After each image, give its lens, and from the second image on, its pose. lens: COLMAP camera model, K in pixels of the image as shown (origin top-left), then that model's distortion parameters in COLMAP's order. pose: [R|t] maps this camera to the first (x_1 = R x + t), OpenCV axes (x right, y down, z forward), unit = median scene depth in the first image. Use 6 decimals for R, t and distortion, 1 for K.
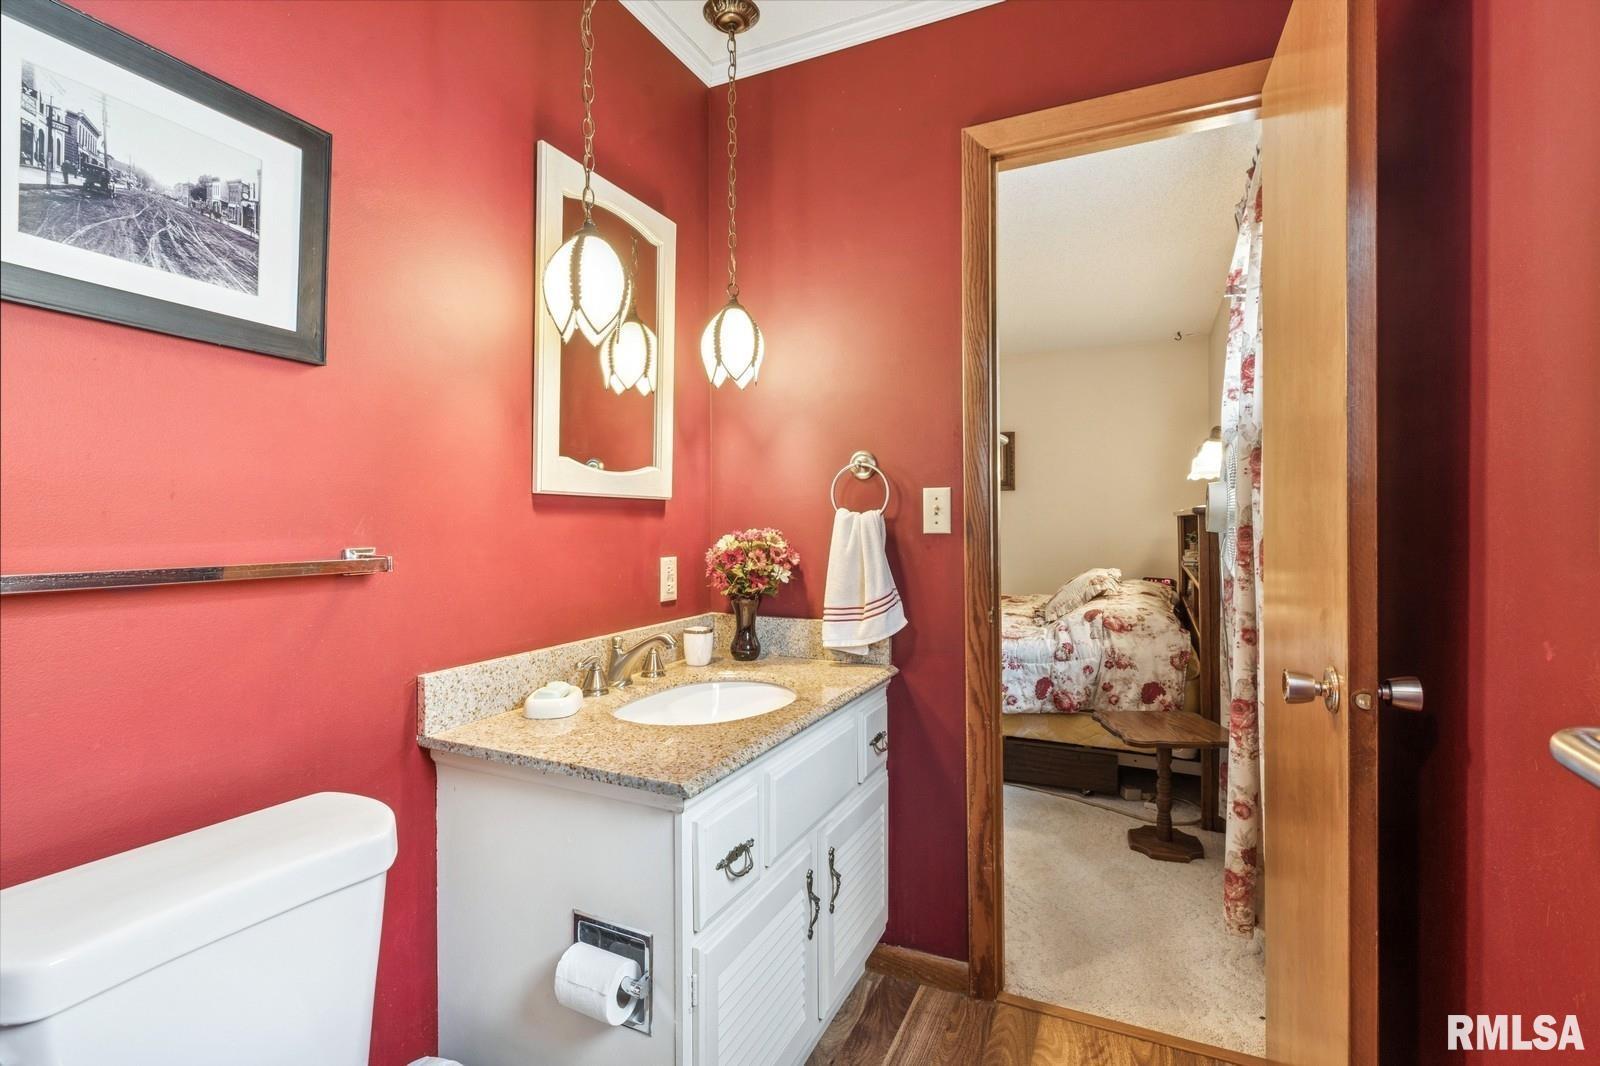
lens RADIAL K [[718.8, 0, 802.1], [0, 718.8, 528.1], [0, 0, 1]] dist [0.003128, -0.000138]
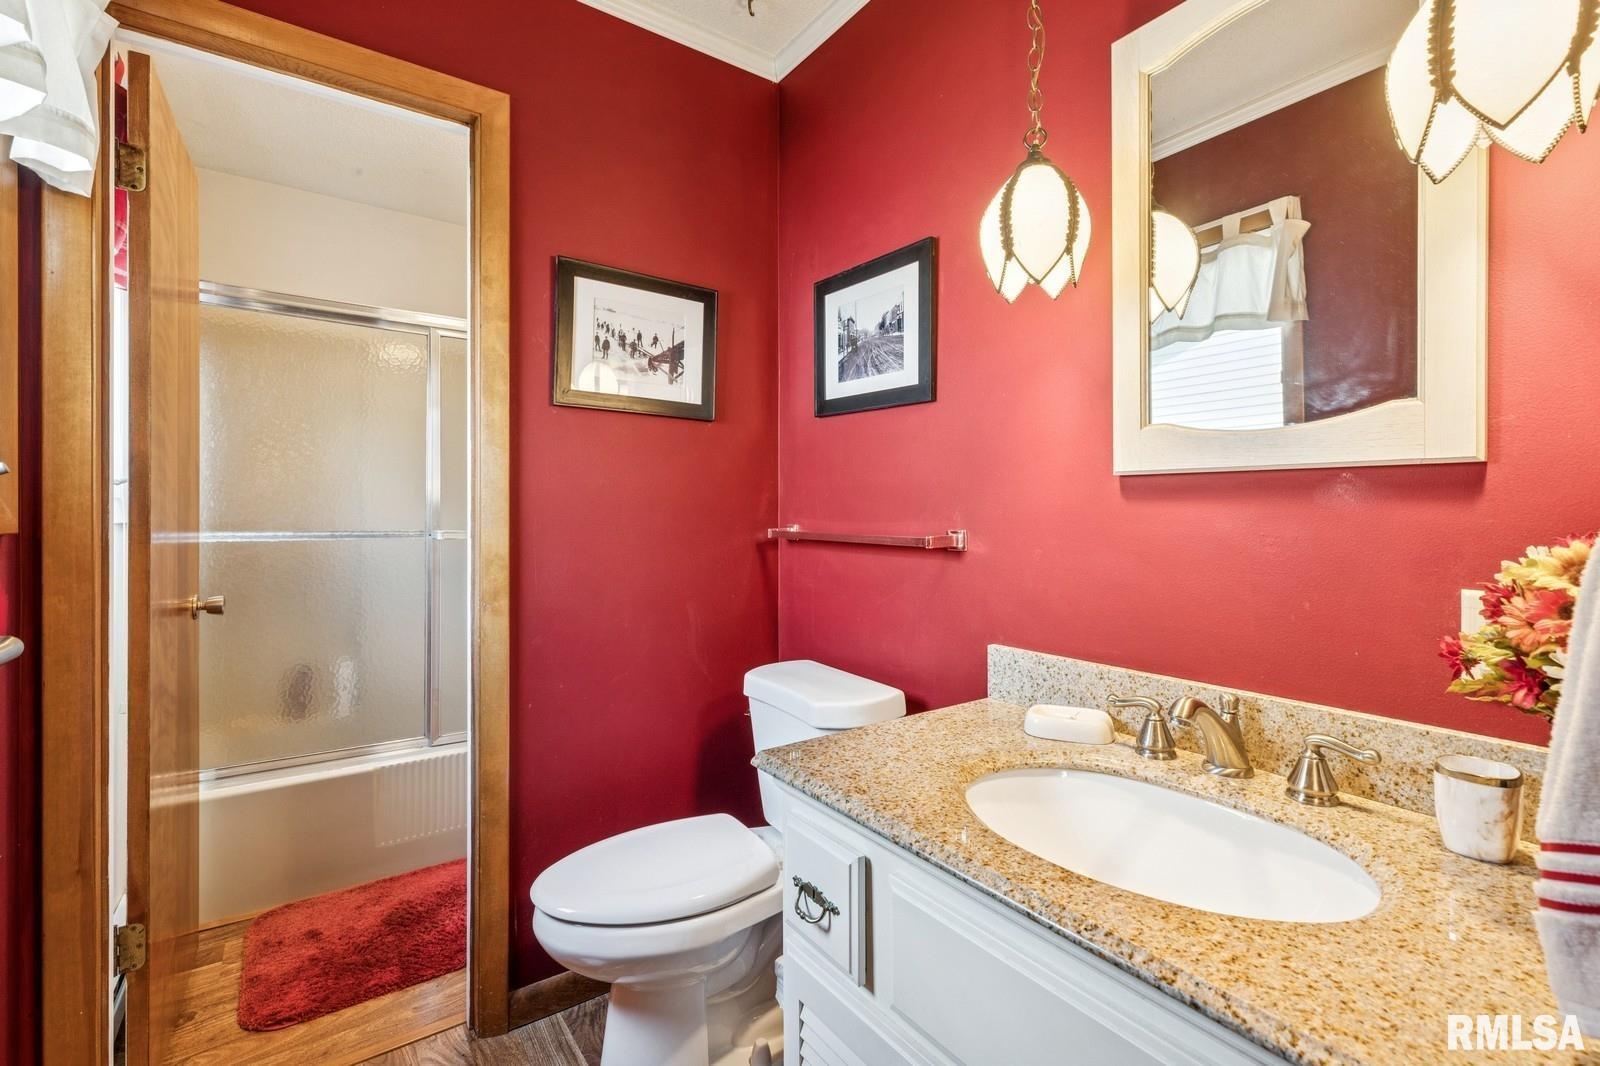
lens RADIAL K [[718.8, 0, 799.4], [0, 718.8, 501.7], [0, 0, 1]] dist [0.003128, -0.000138]
pose [[-0.482198, -0.003175, -0.876057, 0.757526], [-0.002569, 0.999994, -0.002210, -0.023233], [0.876059, 0.001185, -0.482203, 1.557961]]
